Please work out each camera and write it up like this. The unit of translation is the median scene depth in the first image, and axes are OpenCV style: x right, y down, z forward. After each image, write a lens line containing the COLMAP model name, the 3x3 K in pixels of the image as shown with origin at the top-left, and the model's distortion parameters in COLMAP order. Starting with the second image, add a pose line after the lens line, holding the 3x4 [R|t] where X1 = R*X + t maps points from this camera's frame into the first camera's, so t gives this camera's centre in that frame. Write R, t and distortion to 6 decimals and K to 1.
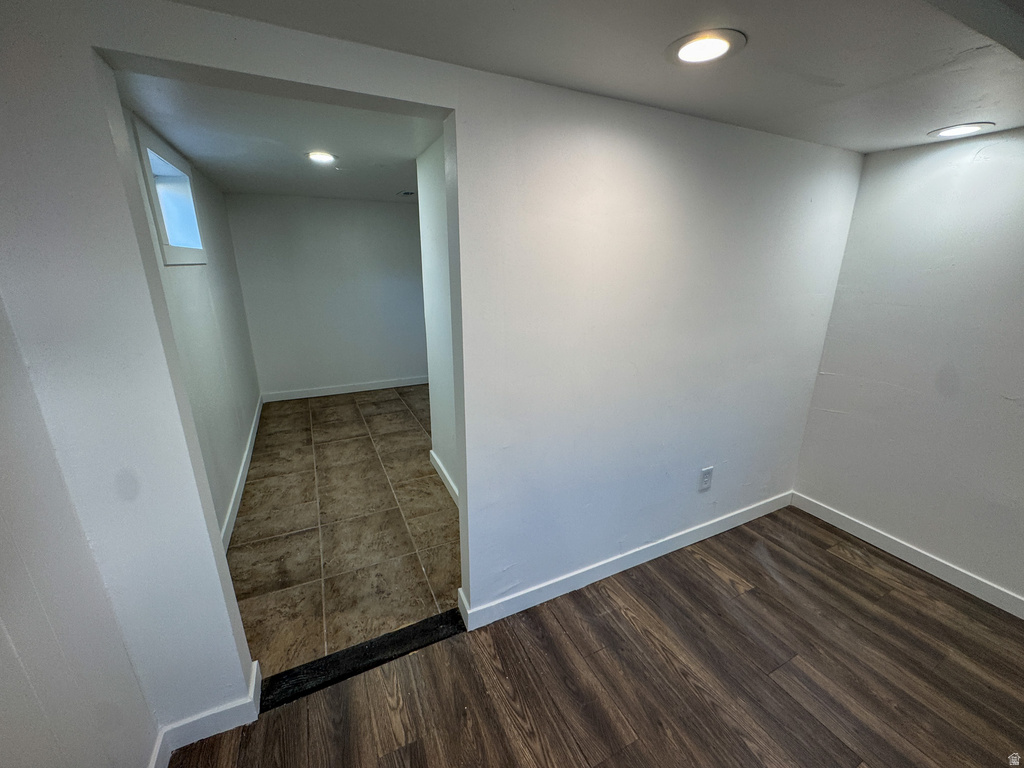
lens RADIAL K [[409.3, 0, 511.0], [0, 409.3, 384.2], [0, 0, 1]] dist [-0.003067, 0.000679]
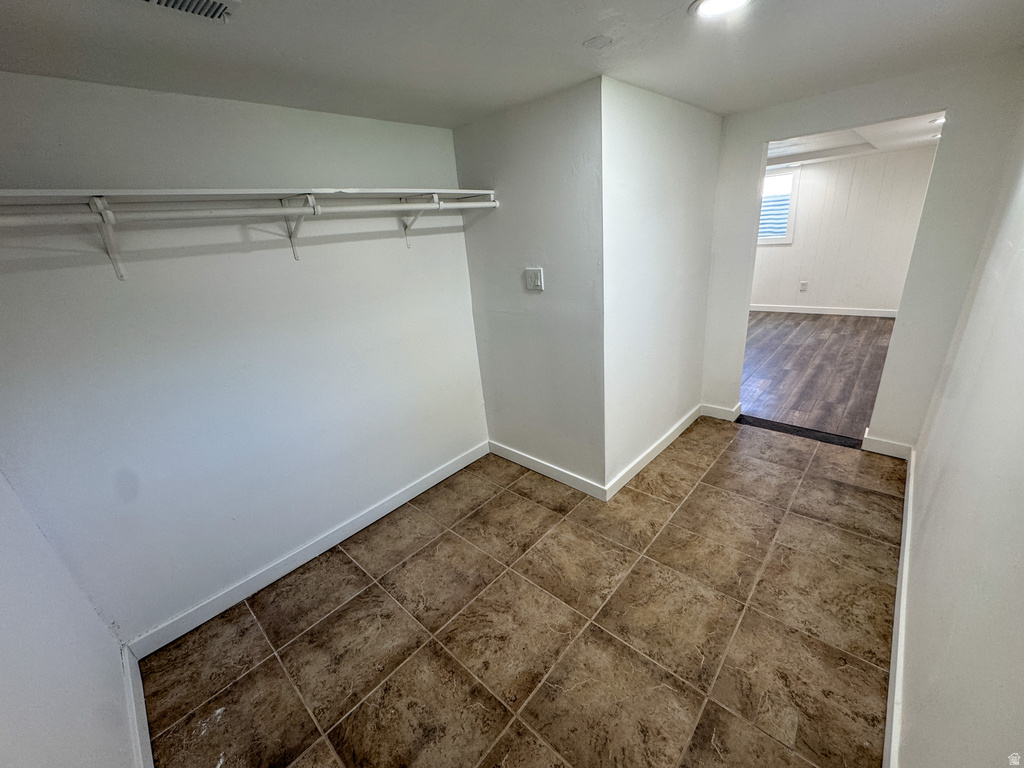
lens RADIAL K [[409.3, 0, 511.0], [0, 409.3, 384.2], [0, 0, 1]] dist [-0.003067, 0.000679]
pose [[-0.355973, -0.304267, 0.883575, -1.061992], [0.351366, 0.832551, 0.428254, -0.547256], [-0.865924, 0.462905, -0.189457, 1.726796]]
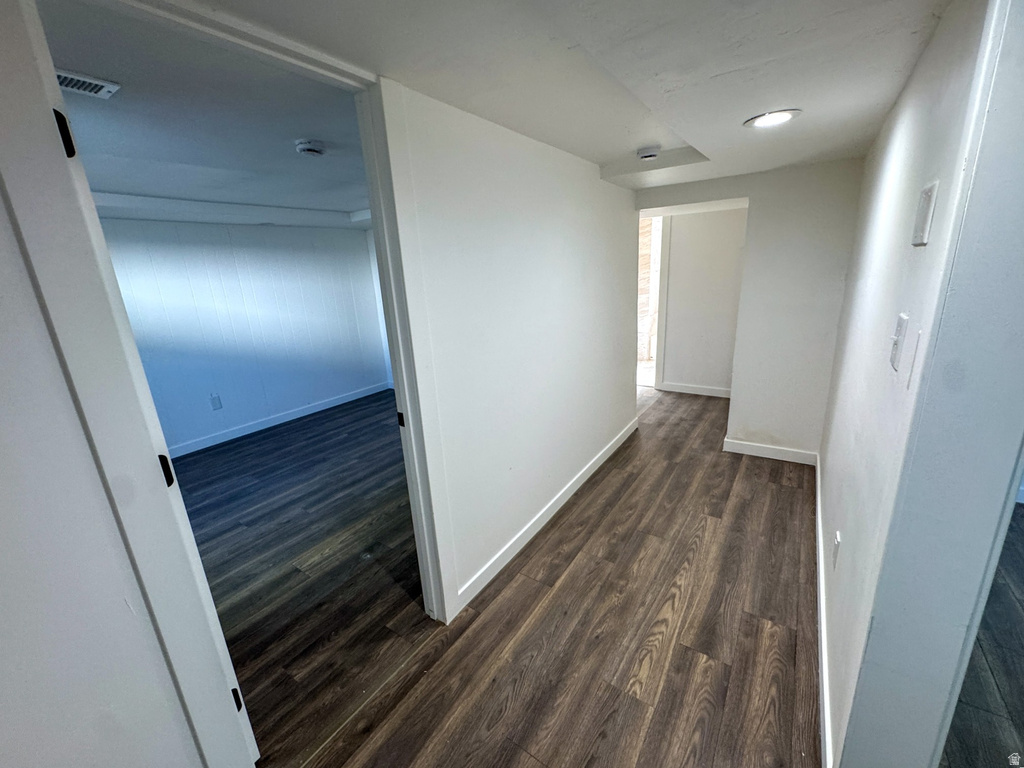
lens RADIAL K [[415.2, 0, 512.0], [0, 415.2, 384.0], [0, 0, 1]] dist [-0.002251, 0.000333]
pose [[0.488497, 0.209086, -0.847144, 2.059895], [-0.201067, 0.971712, 0.123887, 0.031242], [0.849083, 0.109814, 0.516719, -0.101388]]
